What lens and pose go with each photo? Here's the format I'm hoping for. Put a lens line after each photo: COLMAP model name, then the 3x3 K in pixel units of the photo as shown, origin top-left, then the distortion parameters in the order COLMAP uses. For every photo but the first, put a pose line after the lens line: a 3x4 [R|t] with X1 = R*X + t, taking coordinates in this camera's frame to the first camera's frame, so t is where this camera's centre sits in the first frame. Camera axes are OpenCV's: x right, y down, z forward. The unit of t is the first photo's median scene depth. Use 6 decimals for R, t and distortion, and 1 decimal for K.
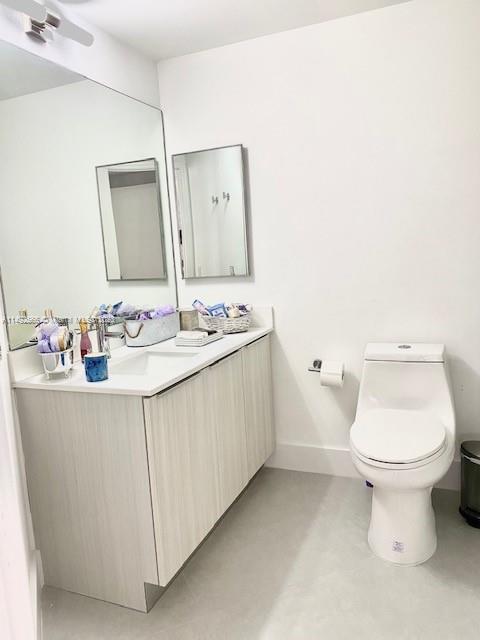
lens RADIAL K [[495.4, 0, 240.0], [0, 495.4, 320.0], [0, 0, 1]] dist [0.003826, -0.002000]
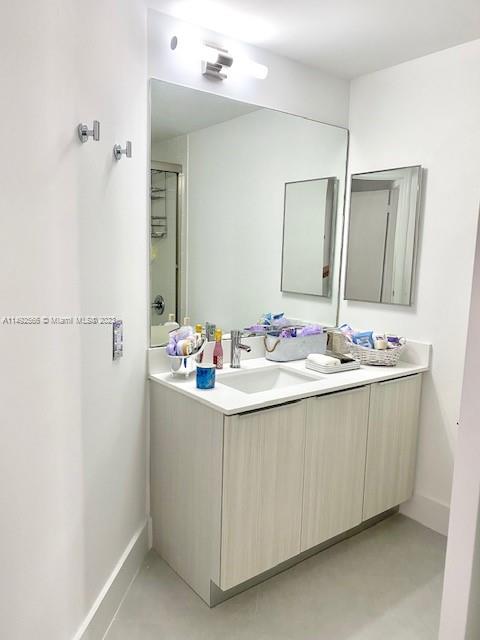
lens RADIAL K [[489.3, 0, 239.4], [0, 489.3, 323.3], [0, 0, 1]] dist [0.004400, 0.002112]
pose [[0.867742, 0.155498, -0.472063, 0.197960], [-0.149251, 0.987487, 0.050926, -0.063706], [0.474075, 0.026265, 0.880093, 0.048807]]
